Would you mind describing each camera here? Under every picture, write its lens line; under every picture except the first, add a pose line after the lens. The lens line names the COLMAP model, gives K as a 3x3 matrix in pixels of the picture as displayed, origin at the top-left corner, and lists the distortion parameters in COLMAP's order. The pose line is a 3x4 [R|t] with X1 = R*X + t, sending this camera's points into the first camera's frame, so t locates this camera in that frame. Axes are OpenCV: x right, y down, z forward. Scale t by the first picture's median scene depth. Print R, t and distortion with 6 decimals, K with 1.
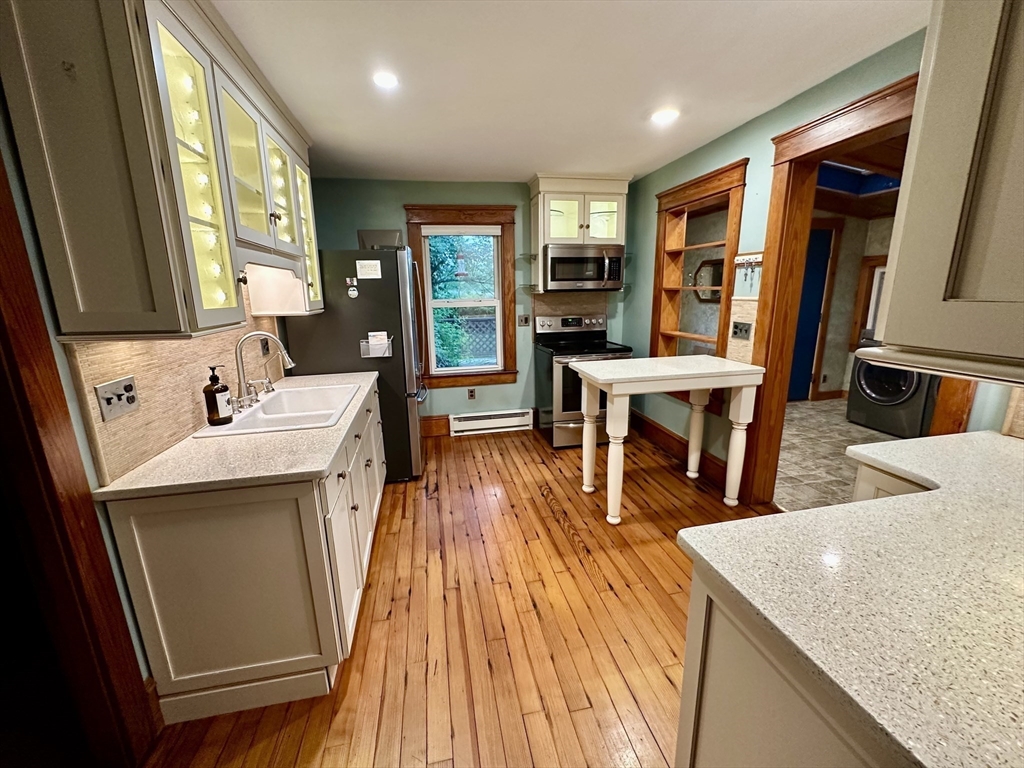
lens RADIAL K [[409.0, 0, 510.6], [0, 409.0, 382.8], [0, 0, 1]] dist [-0.000628, 0.000103]
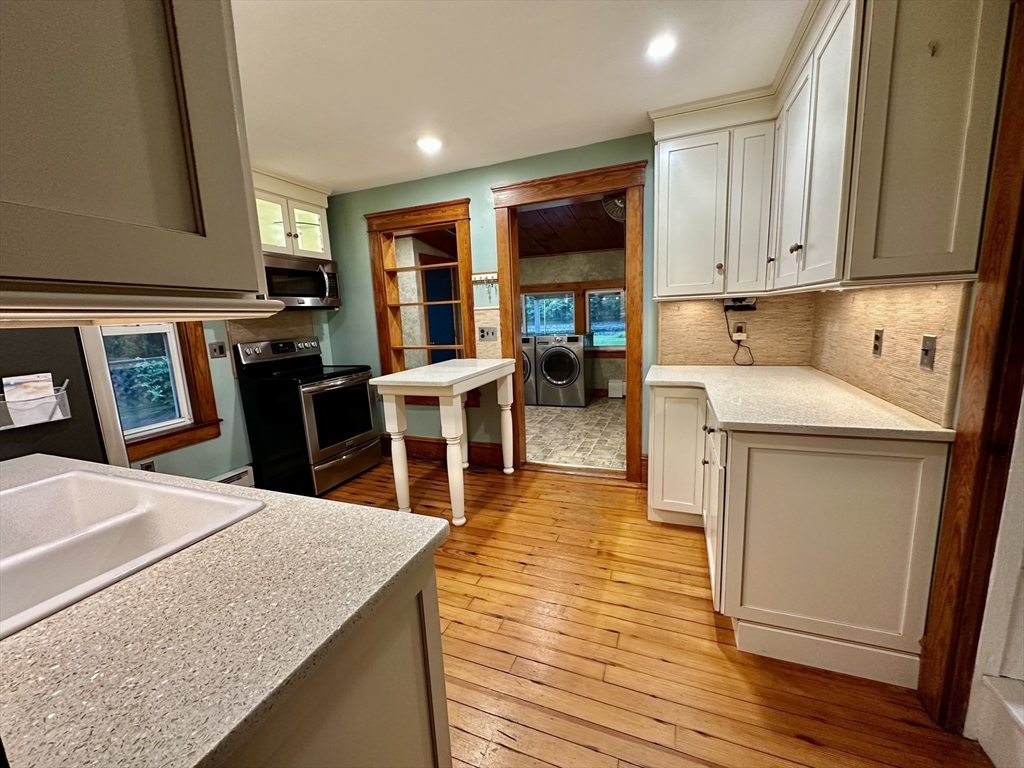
lens RADIAL K [[409.0, 0, 510.6], [0, 409.0, 382.8], [0, 0, 1]] dist [-0.000628, 0.000103]
pose [[0.547810, -0.146221, 0.823725, -0.438941], [0.218714, 0.975396, 0.027691, -0.000110], [-0.807507, 0.164991, 0.566313, 0.252218]]
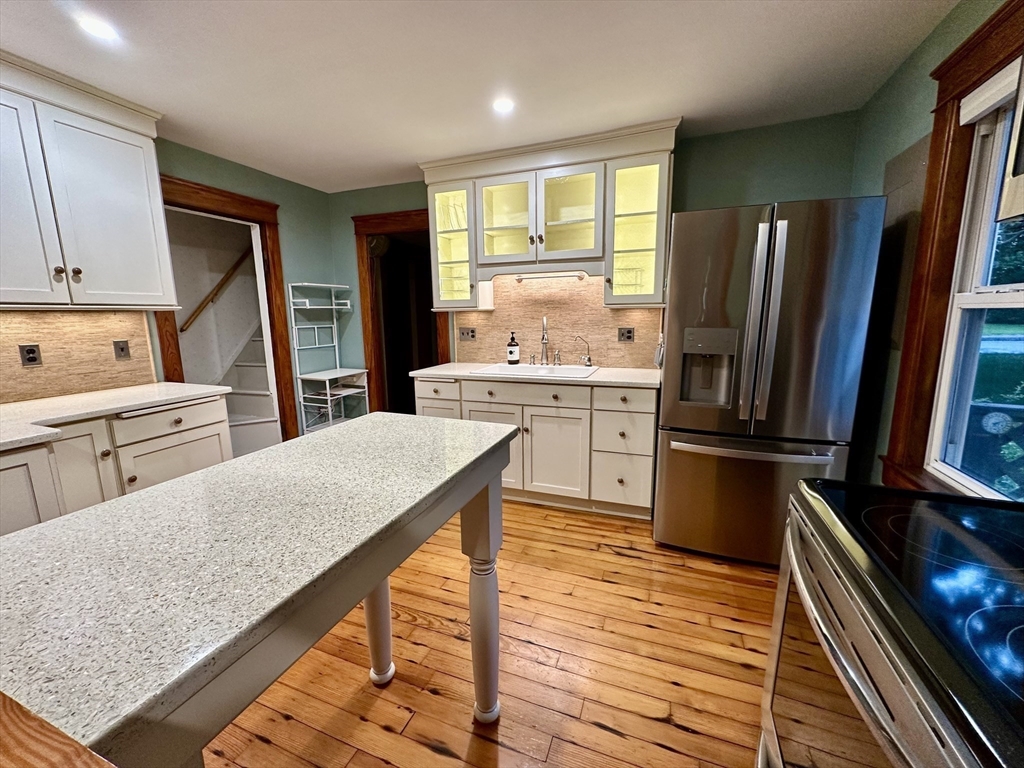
lens RADIAL K [[409.0, 0, 510.6], [0, 409.0, 382.8], [0, 0, 1]] dist [-0.000628, 0.000103]
pose [[-0.539783, 0.162210, -0.826028, 0.531687], [-0.162444, 0.942744, 0.291282, -0.229289], [0.825982, 0.291412, -0.482527, 1.237880]]
